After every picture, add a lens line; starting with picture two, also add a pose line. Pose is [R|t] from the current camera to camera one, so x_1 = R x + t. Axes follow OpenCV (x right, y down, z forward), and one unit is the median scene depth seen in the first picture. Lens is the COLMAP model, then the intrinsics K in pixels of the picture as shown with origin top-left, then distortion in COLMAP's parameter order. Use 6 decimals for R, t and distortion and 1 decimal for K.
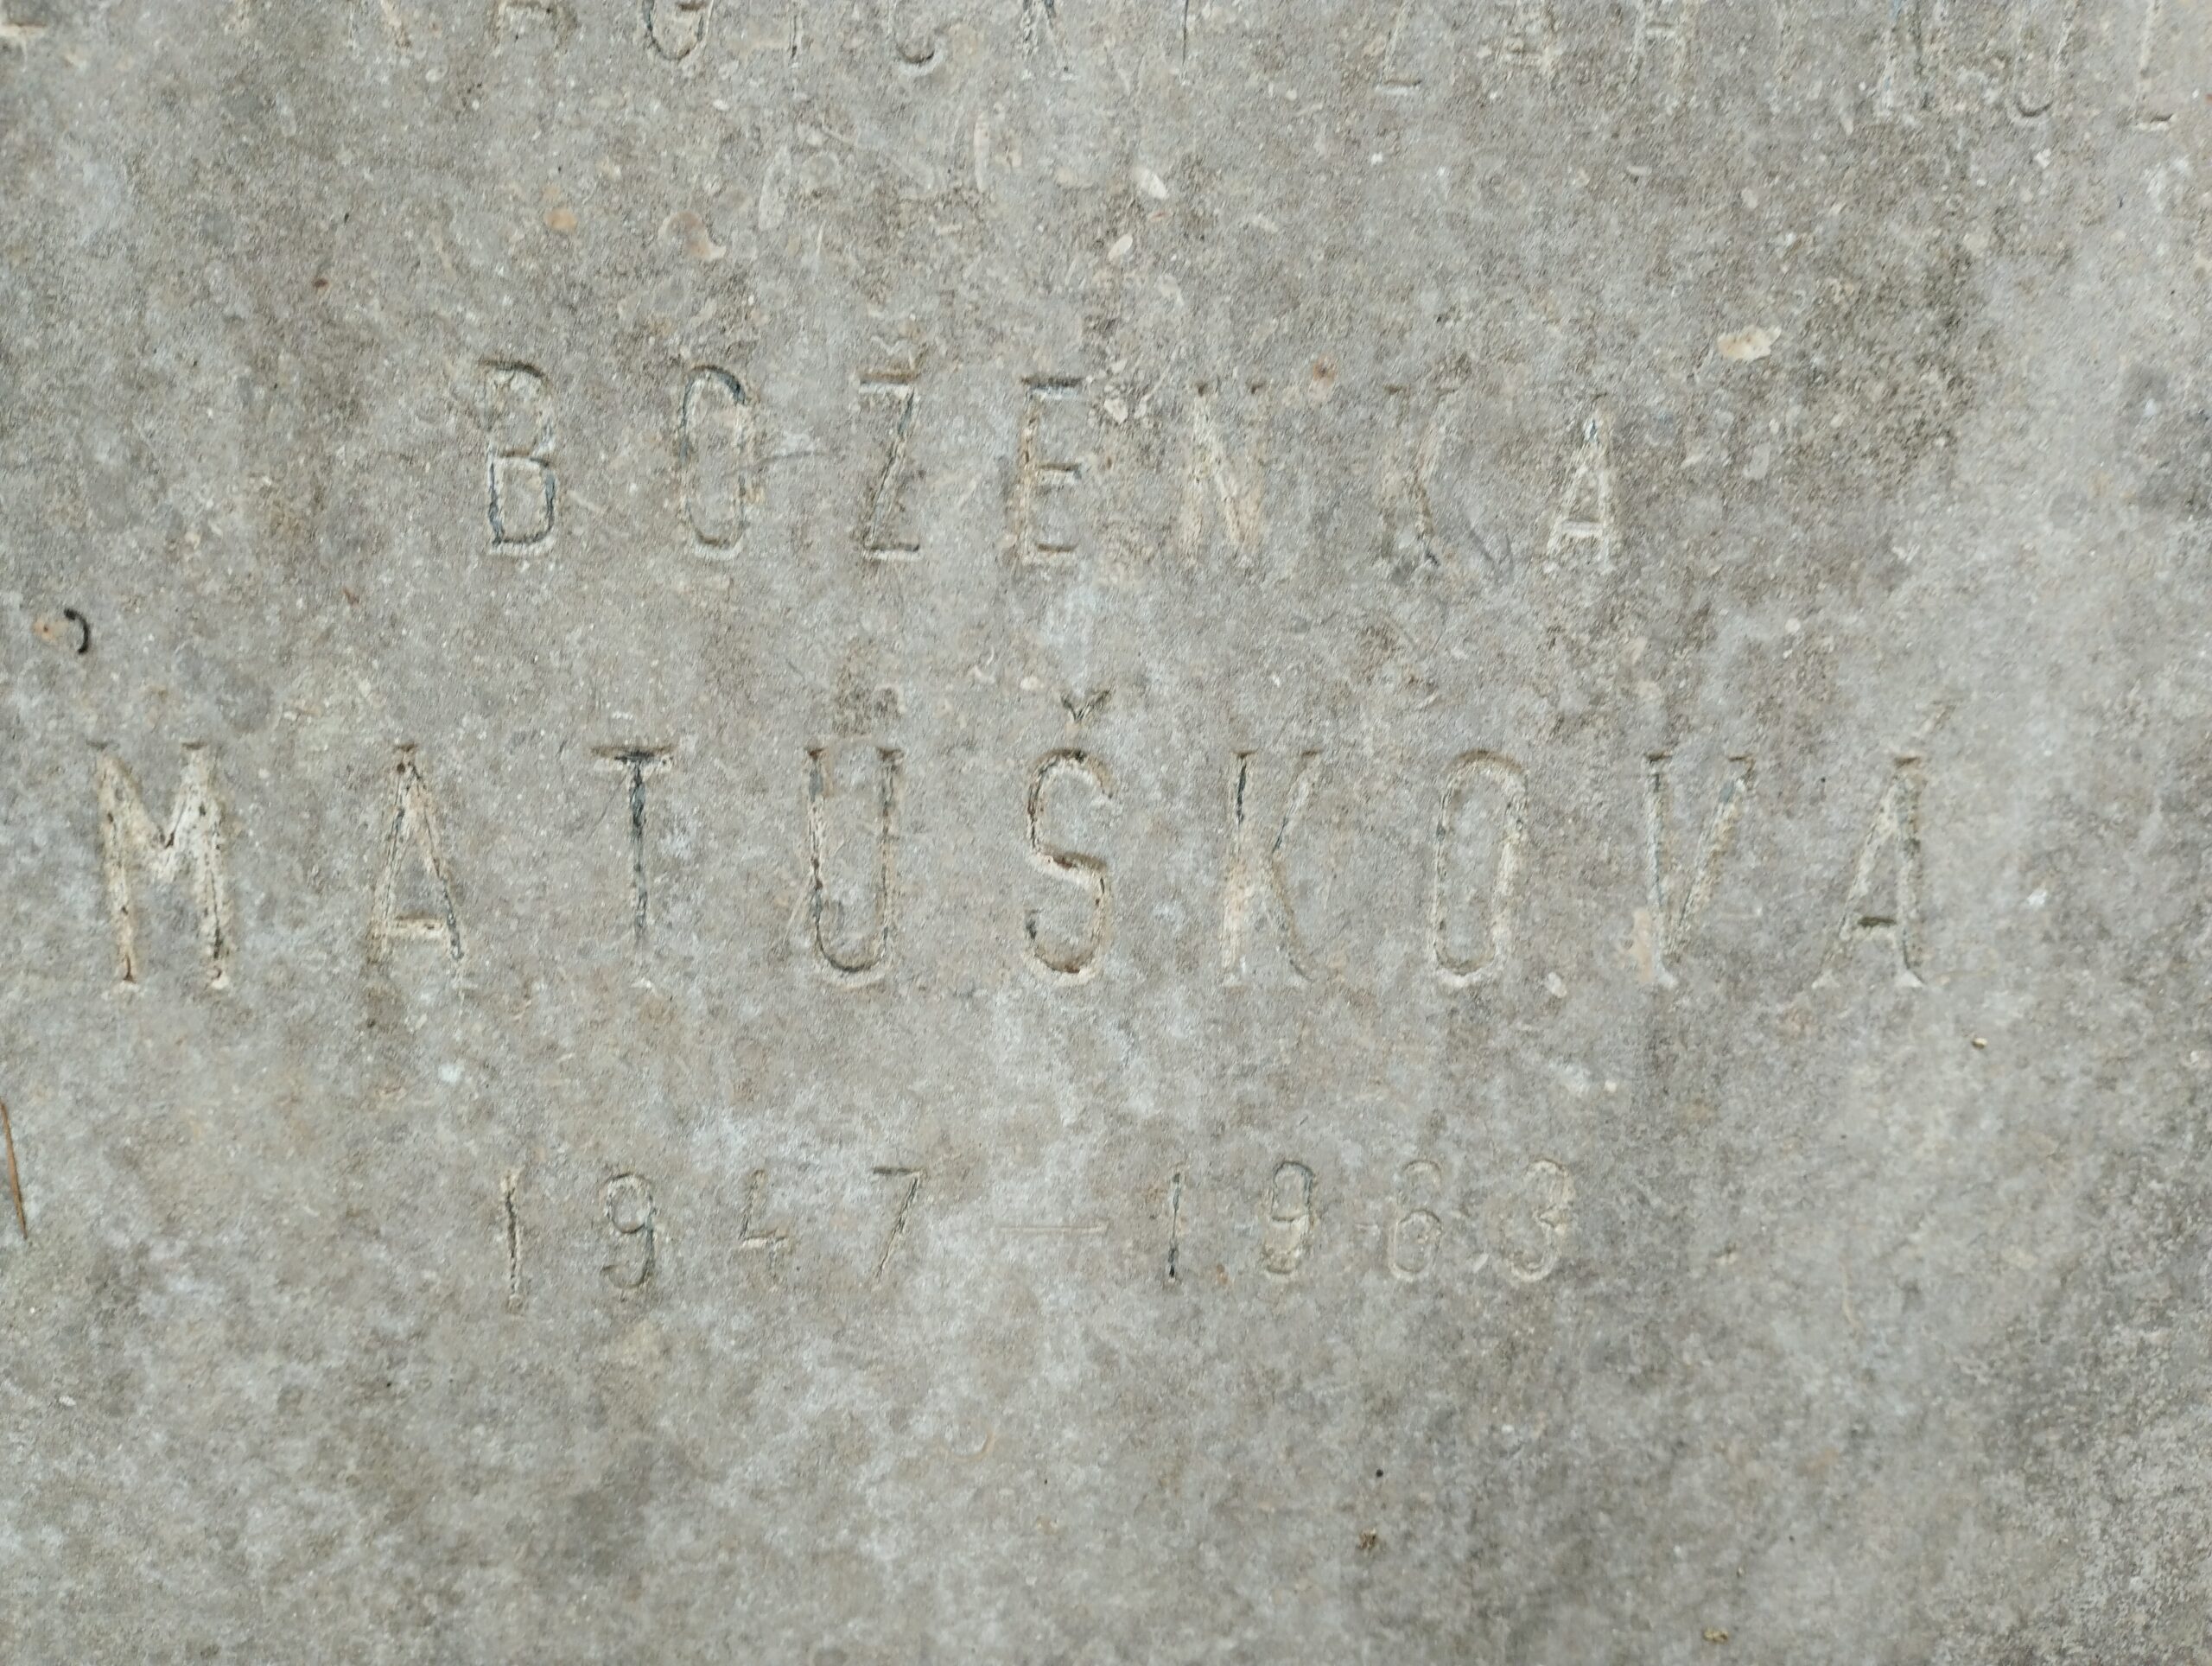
lens RADIAL K [[1834.4, 0, 1106.7], [0, 1834.4, 831.7], [0, 0, 1]] dist [0.026687, -0.020368]
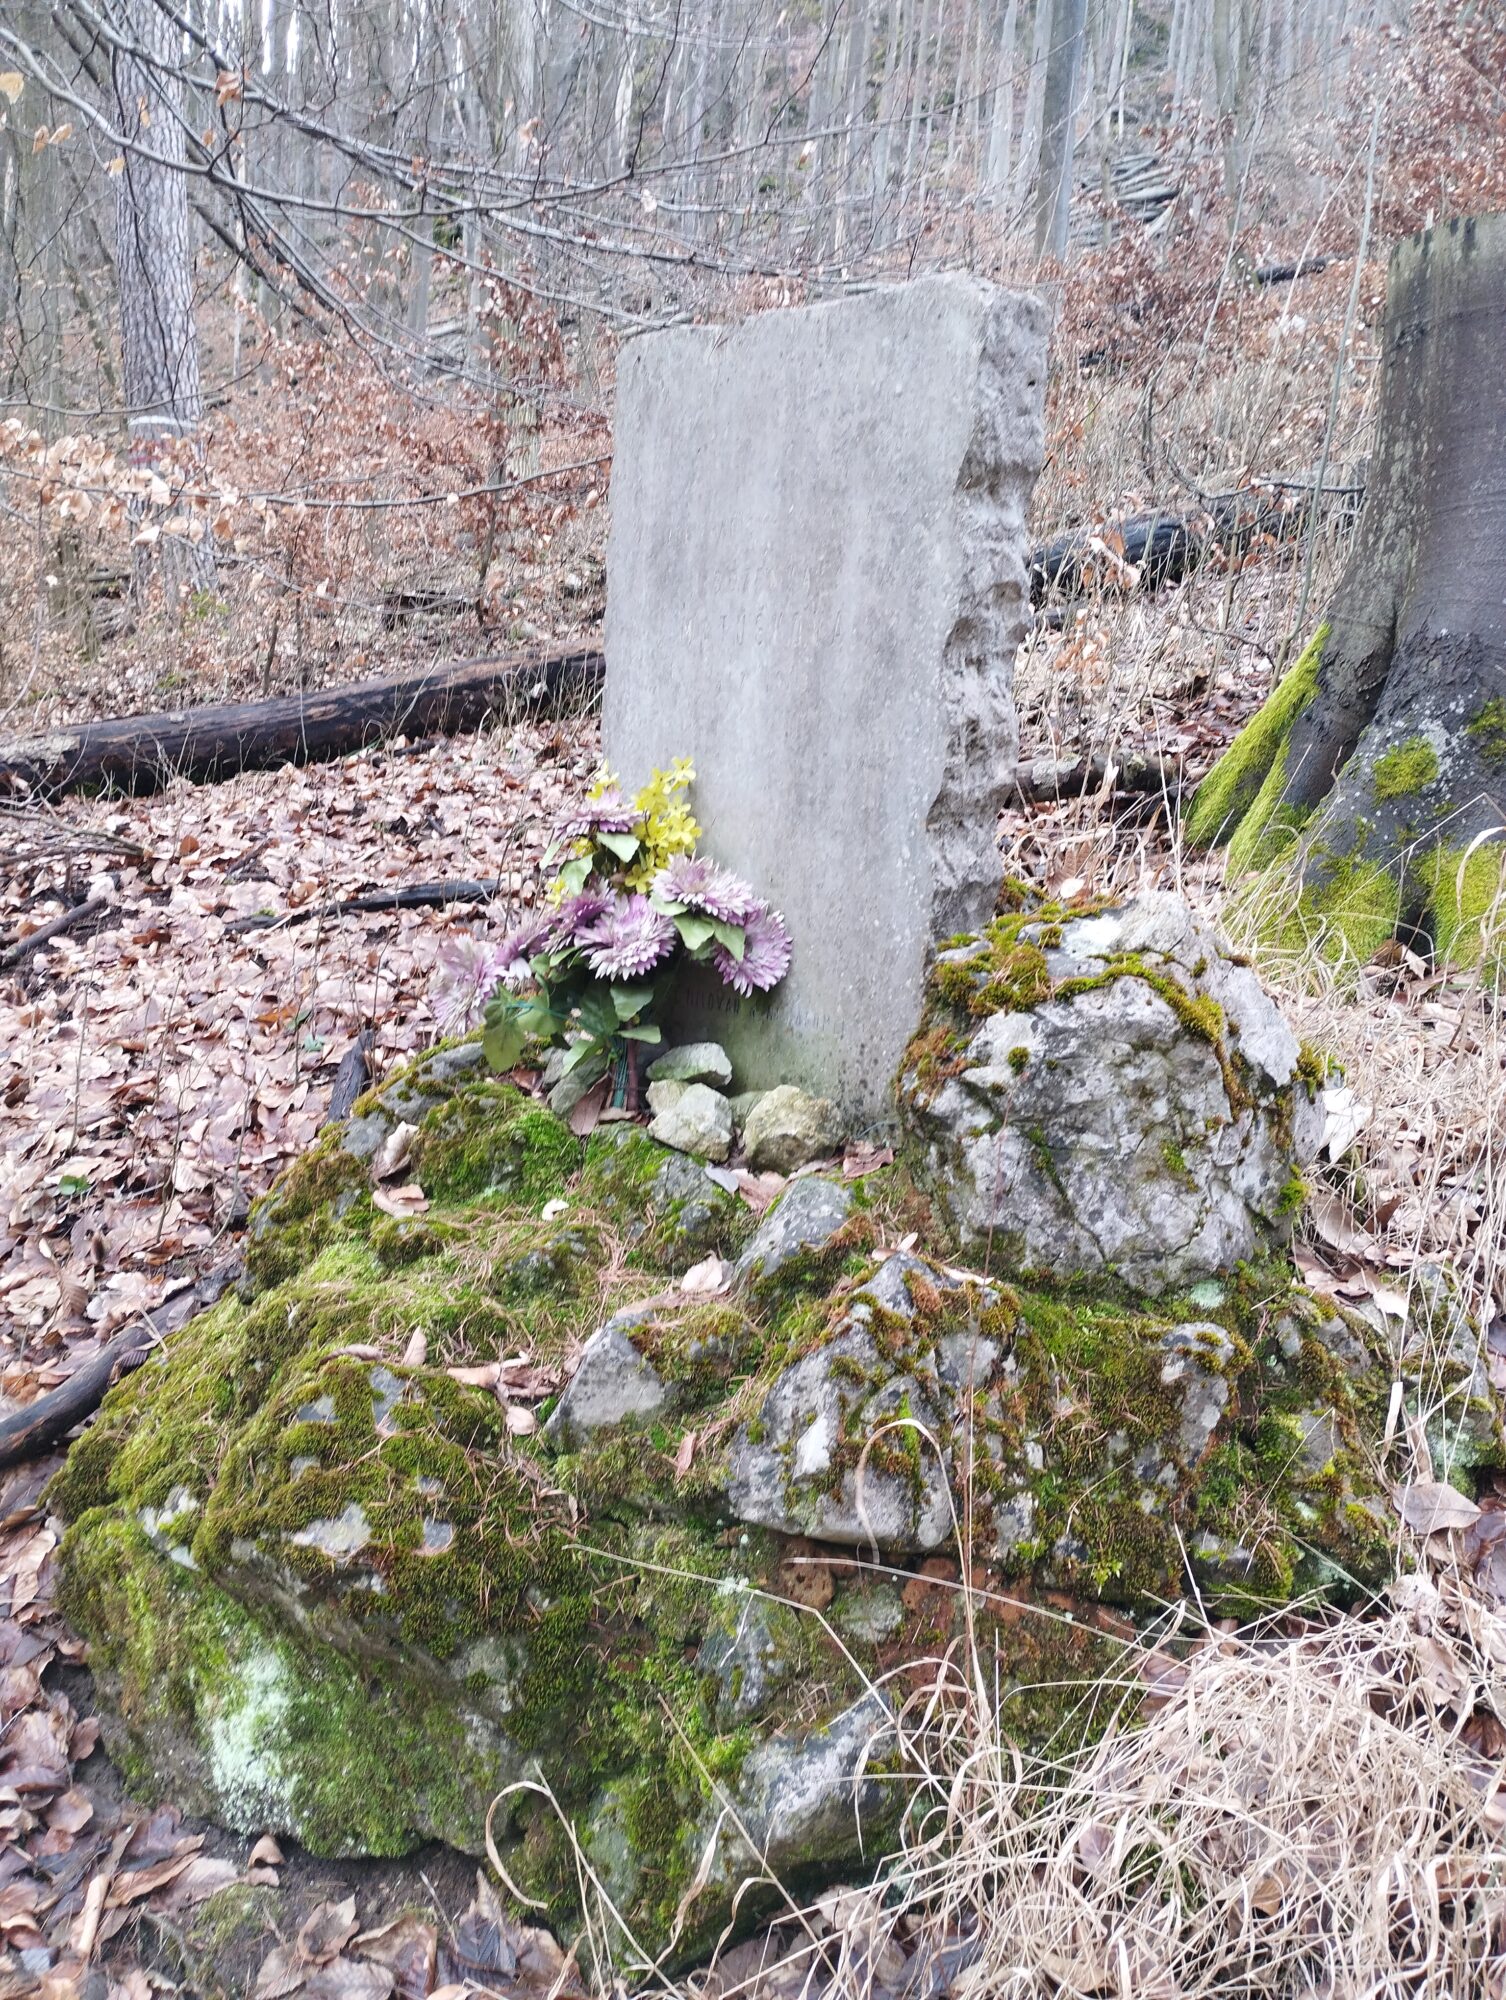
lens RADIAL K [[1658.5, 0, 754.2], [0, 1658.5, 1001.6], [0, 0, 1]] dist [0.026687, -0.020368]
pose [[0.625564, 0.108739, -0.772558, 5.838987], [-0.244076, 0.967809, -0.061415, 2.073730], [0.741011, 0.226982, 0.631967, -3.270542]]
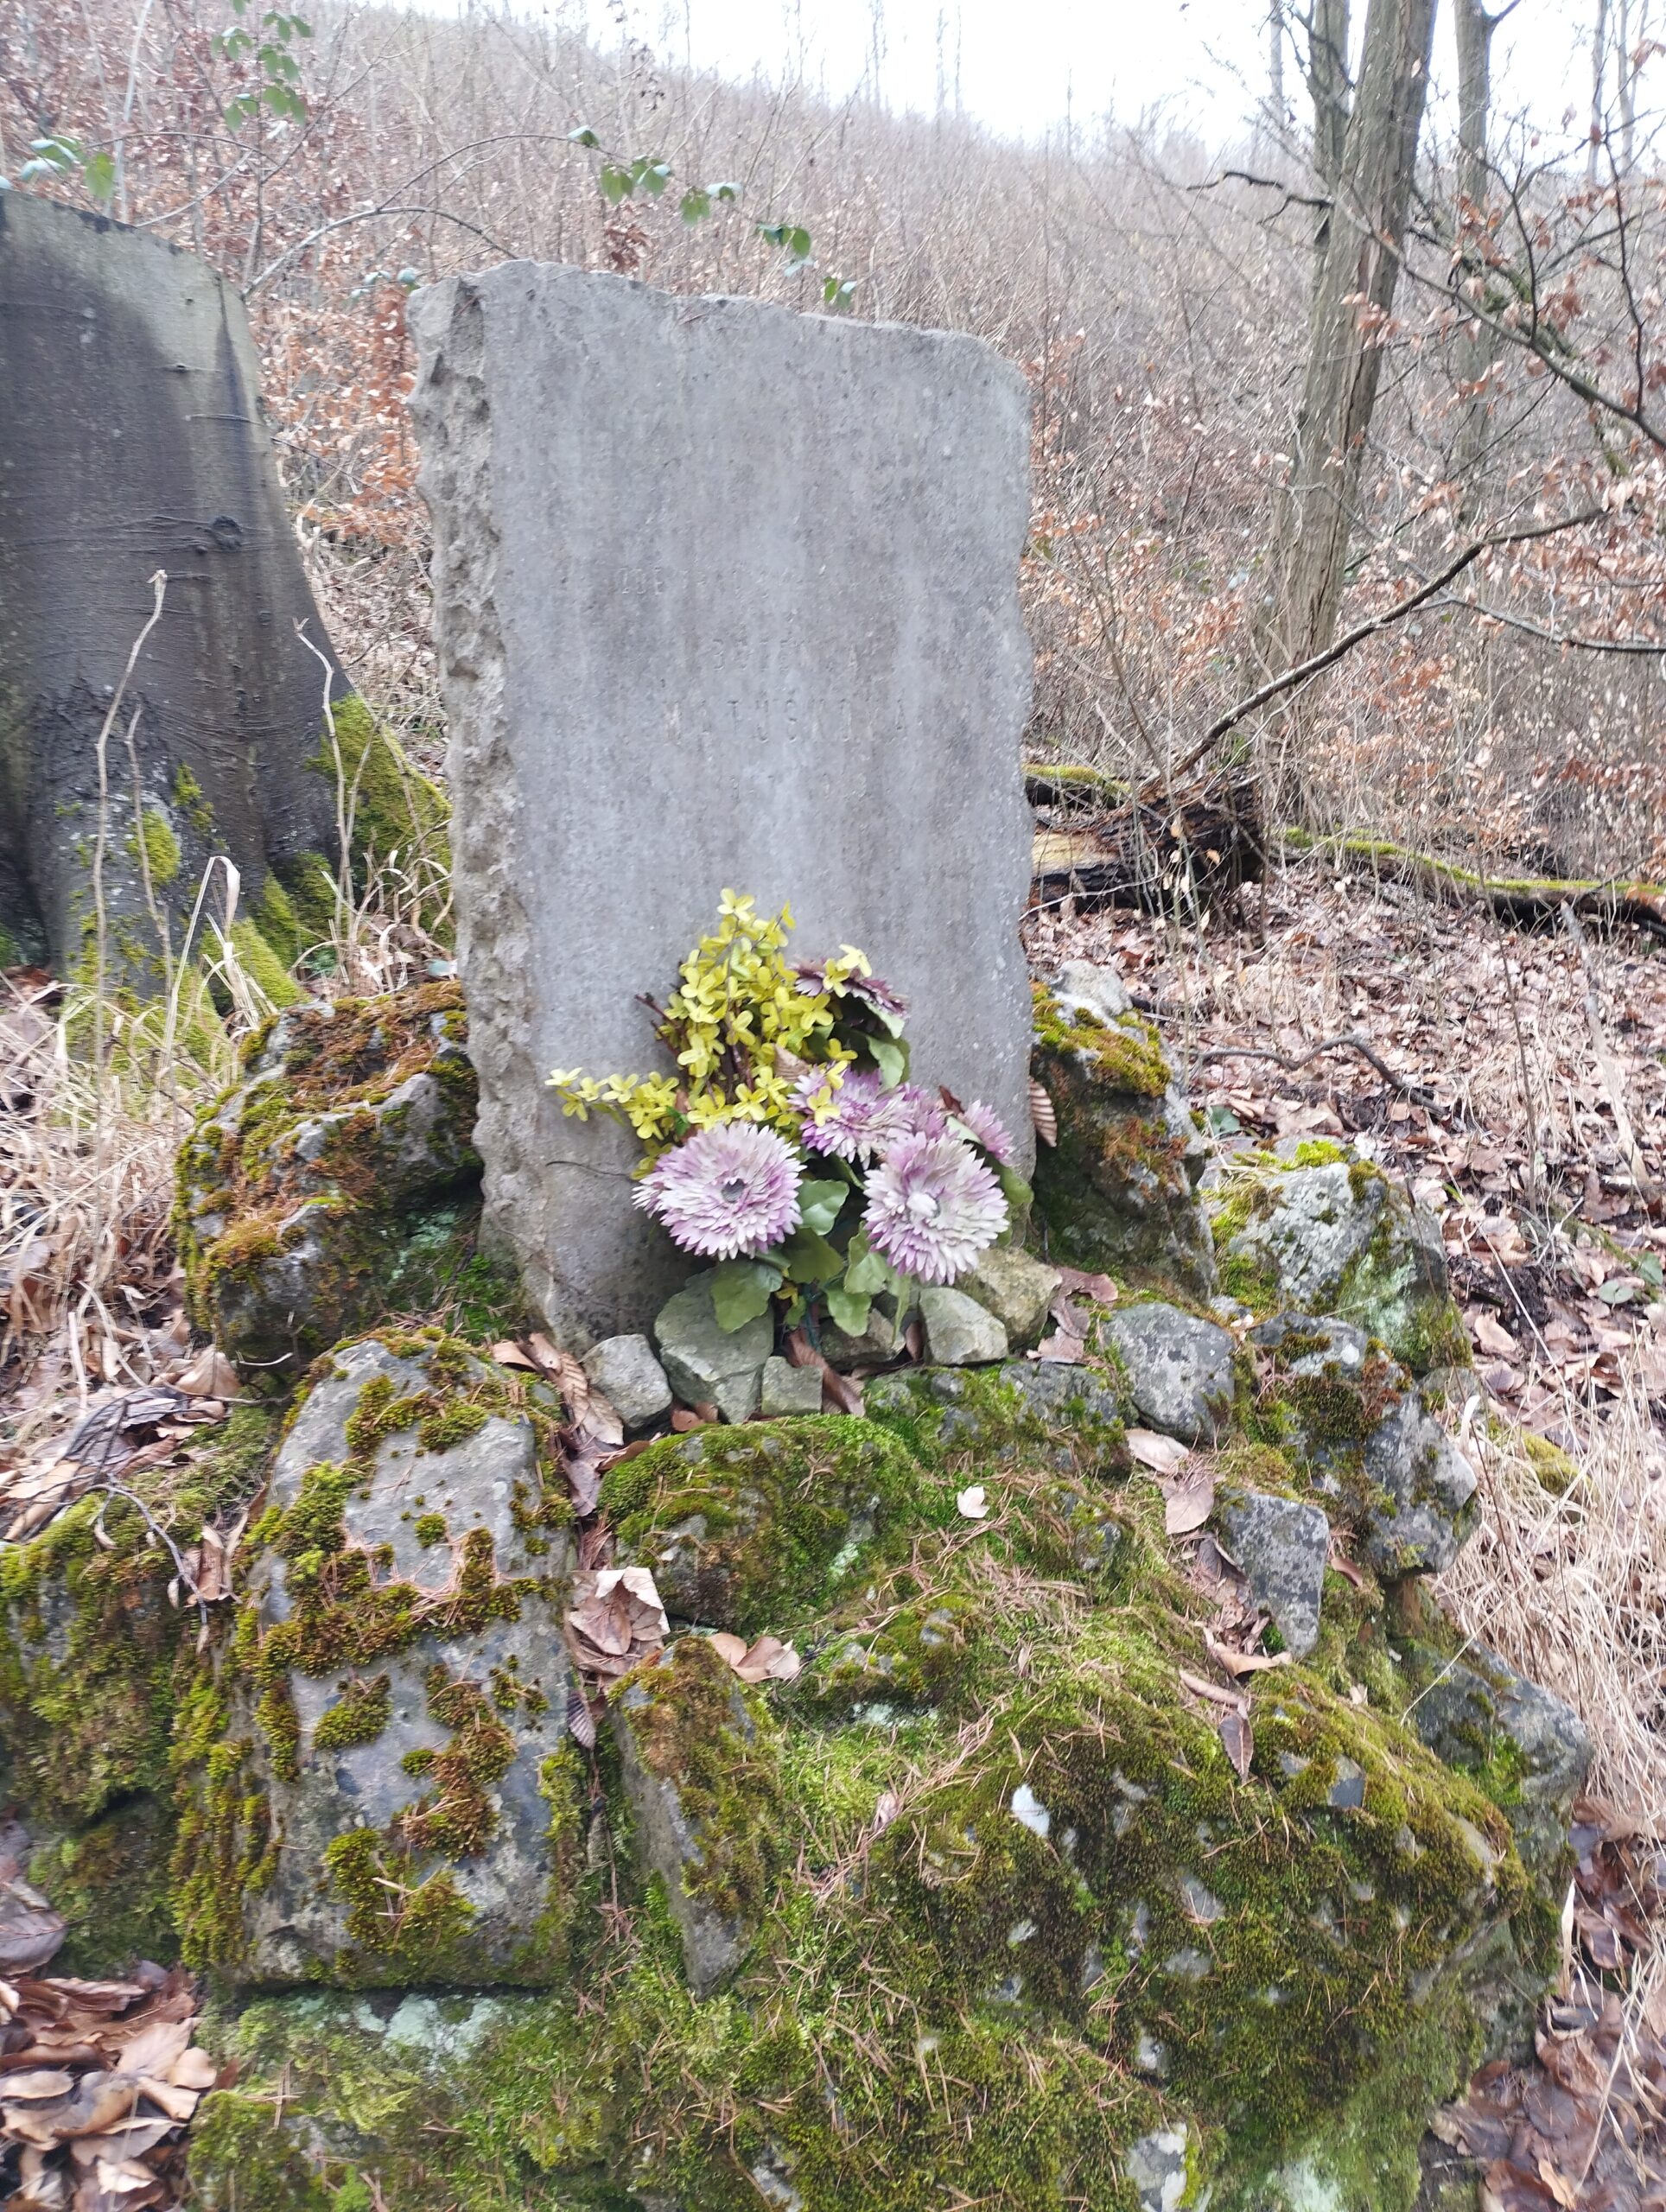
lens RADIAL K [[1834.4, 0, 831.5], [0, 1834.4, 1106.5], [0, 0, 1]] dist [0.026687, -0.020368]
pose [[0.847392, -0.156919, 0.507251, -3.317785], [0.214113, 0.975202, -0.056009, 1.698164], [-0.485883, 0.156071, 0.859977, -4.262256]]
